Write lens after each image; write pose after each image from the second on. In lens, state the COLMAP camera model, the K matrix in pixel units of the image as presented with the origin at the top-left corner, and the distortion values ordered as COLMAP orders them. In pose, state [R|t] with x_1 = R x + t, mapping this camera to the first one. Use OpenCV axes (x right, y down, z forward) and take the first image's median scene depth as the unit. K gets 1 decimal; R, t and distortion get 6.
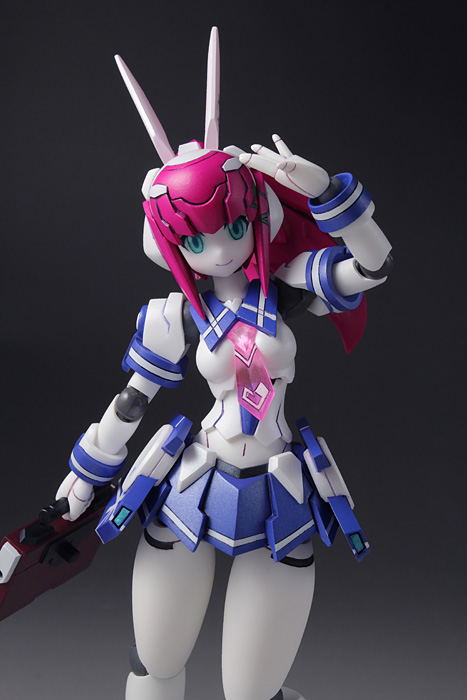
lens RADIAL K [[1654.4, 0, 234.1], [0, 1654.4, 348.6], [0, 0, 1]] dist [0.149789, 0.000000]
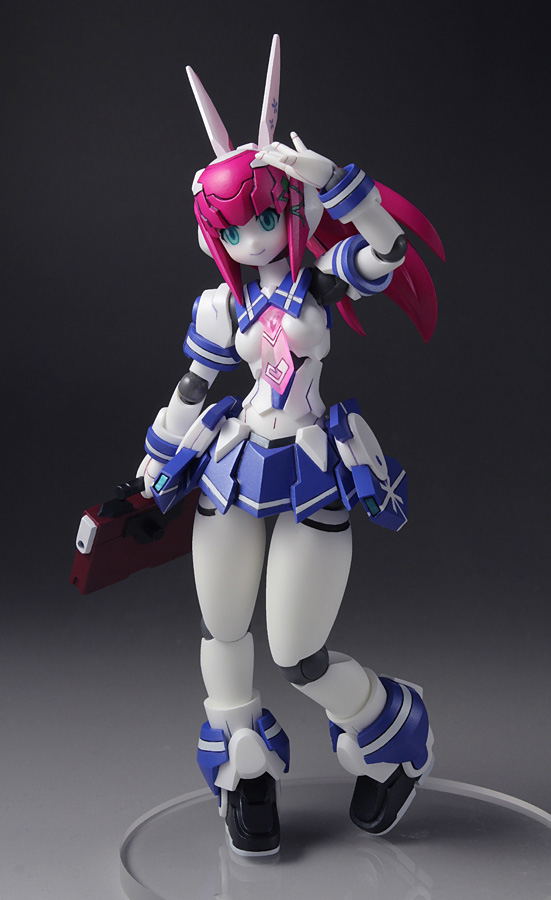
lens RADIAL K [[2363.5, 0, 275.0], [0, 2363.5, 451.1], [0, 0, 1]] dist [0.123363, 0.000000]
pose [[0.964928, -0.013248, -0.262181, 0.411285], [0.011753, 0.999904, -0.007272, 0.090298], [0.262252, 0.003935, 0.964991, -0.496819]]
